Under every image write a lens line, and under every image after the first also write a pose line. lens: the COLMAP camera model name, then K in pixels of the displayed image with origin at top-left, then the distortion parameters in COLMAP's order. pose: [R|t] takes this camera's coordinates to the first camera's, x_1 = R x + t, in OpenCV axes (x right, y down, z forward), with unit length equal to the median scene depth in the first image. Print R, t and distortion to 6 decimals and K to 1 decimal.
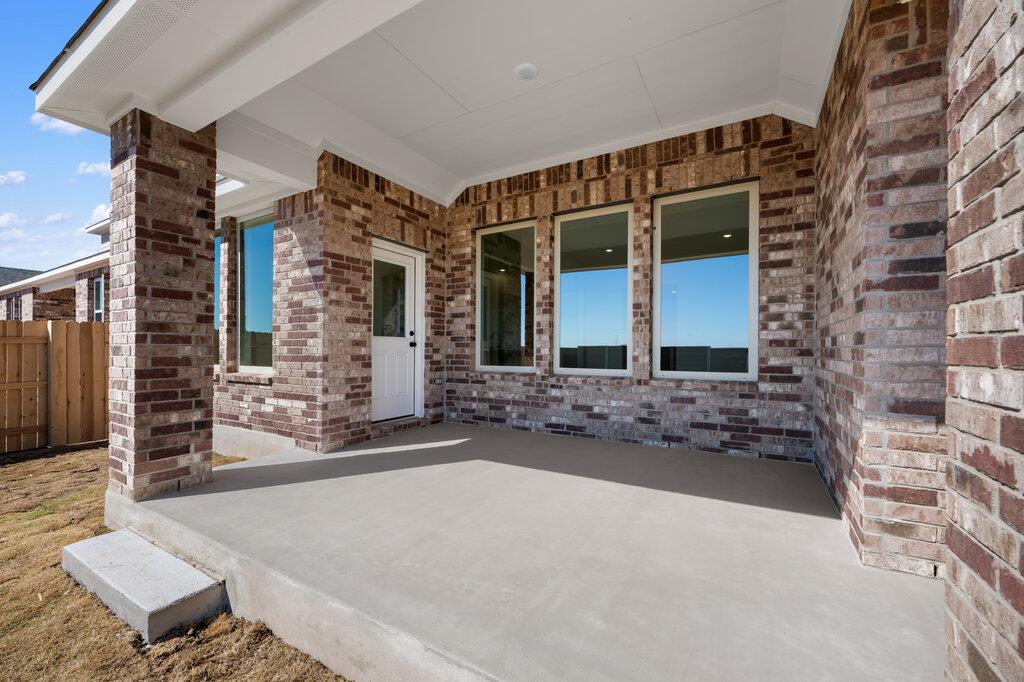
lens RADIAL K [[405.2, 0, 512.5], [0, 405.2, 349.4], [0, 0, 1]] dist [0.003256, -0.000953]
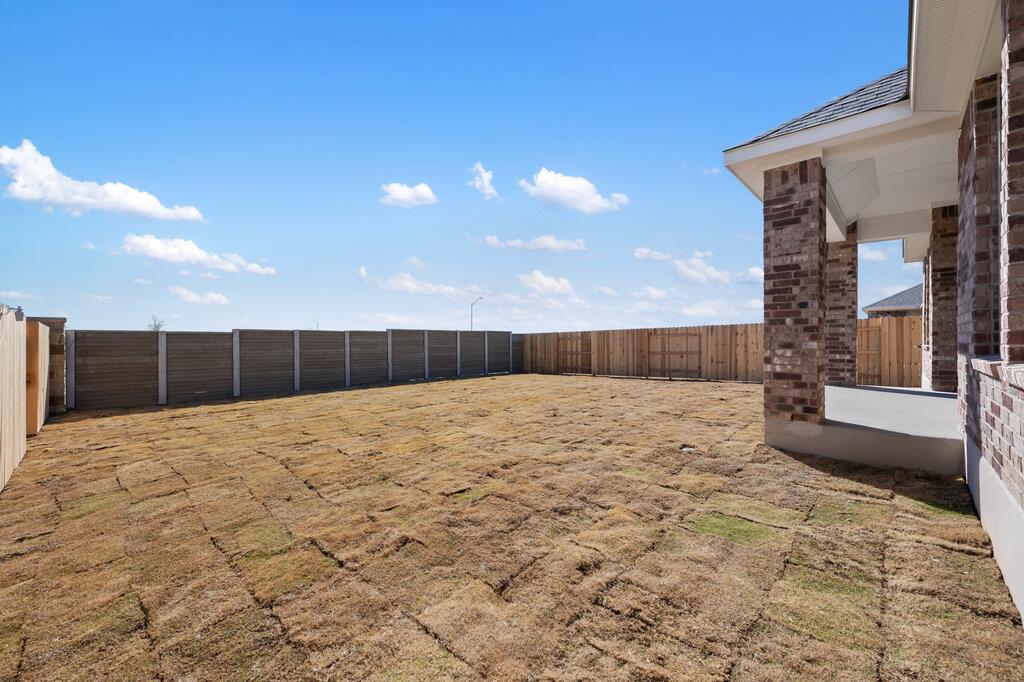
lens RADIAL K [[412.1, 0, 512.1], [0, 412.1, 338.7], [0, 0, 1]] dist [-0.001947, -0.000106]
pose [[-0.218232, -0.003085, -0.975892, 2.069878], [0.003049, 0.999988, -0.003844, 0.058229], [0.975892, -0.003815, -0.218220, -0.417107]]
